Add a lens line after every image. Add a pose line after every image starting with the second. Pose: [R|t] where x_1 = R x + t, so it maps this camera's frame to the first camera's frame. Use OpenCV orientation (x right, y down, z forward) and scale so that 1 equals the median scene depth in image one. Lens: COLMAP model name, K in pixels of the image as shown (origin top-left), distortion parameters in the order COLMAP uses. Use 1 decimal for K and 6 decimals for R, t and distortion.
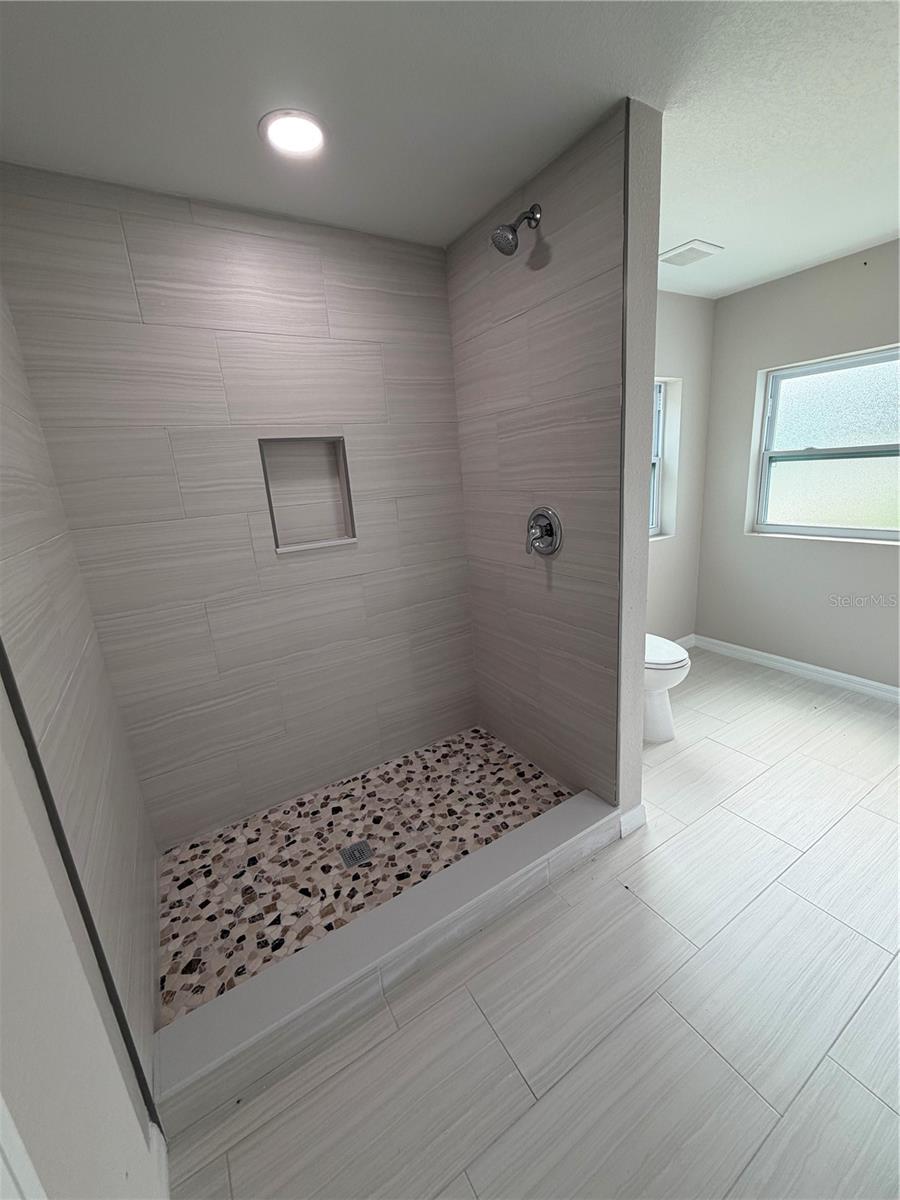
lens RADIAL K [[479.2, 0, 450.5], [0, 479.2, 597.7], [0, 0, 1]] dist [0.002509, 0.000161]
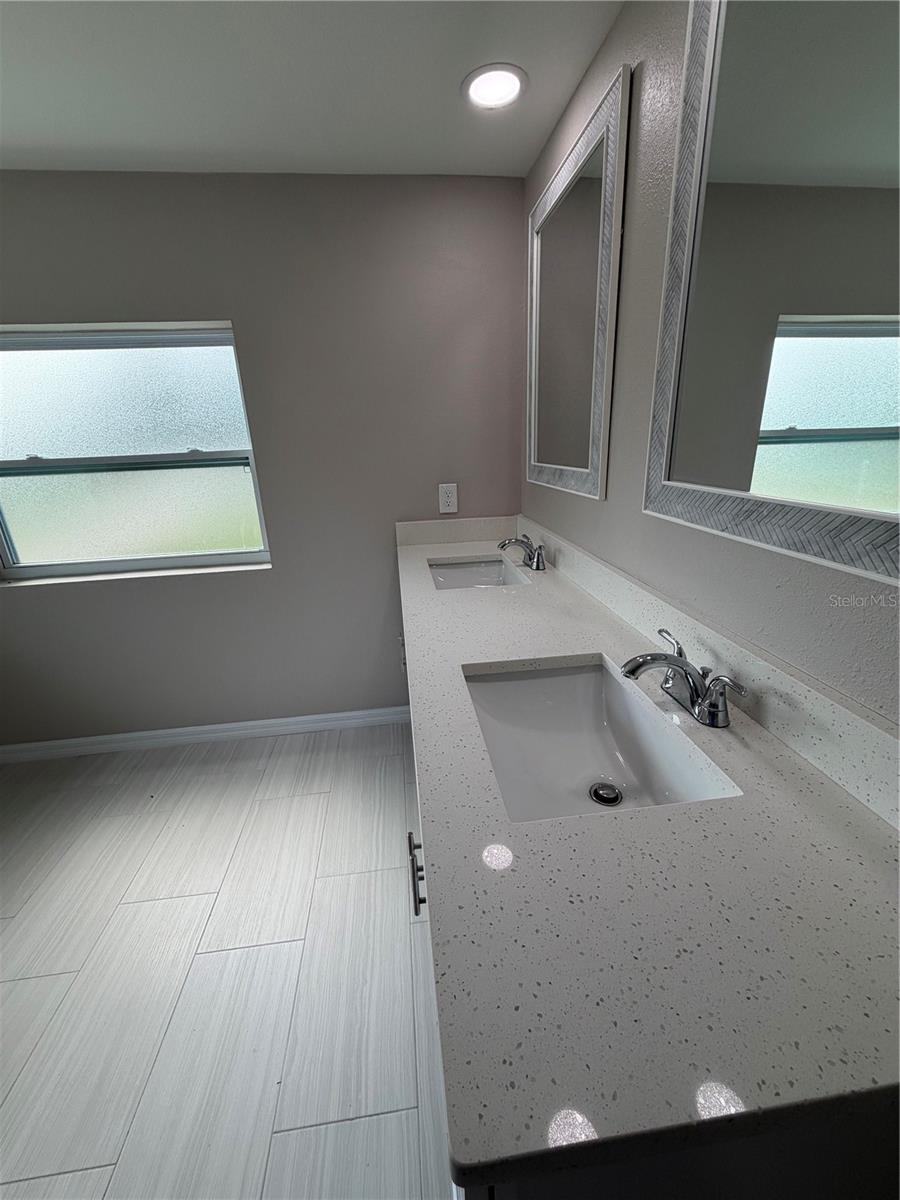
lens RADIAL K [[479.2, 0, 450.6], [0, 479.2, 602.0], [0, 0, 1]] dist [0.002509, 0.000161]
pose [[0.417911, -0.246596, 0.874380, 0.343772], [0.242362, 0.957838, 0.154296, -0.068391], [-0.875563, 0.147434, 0.460057, 0.169421]]
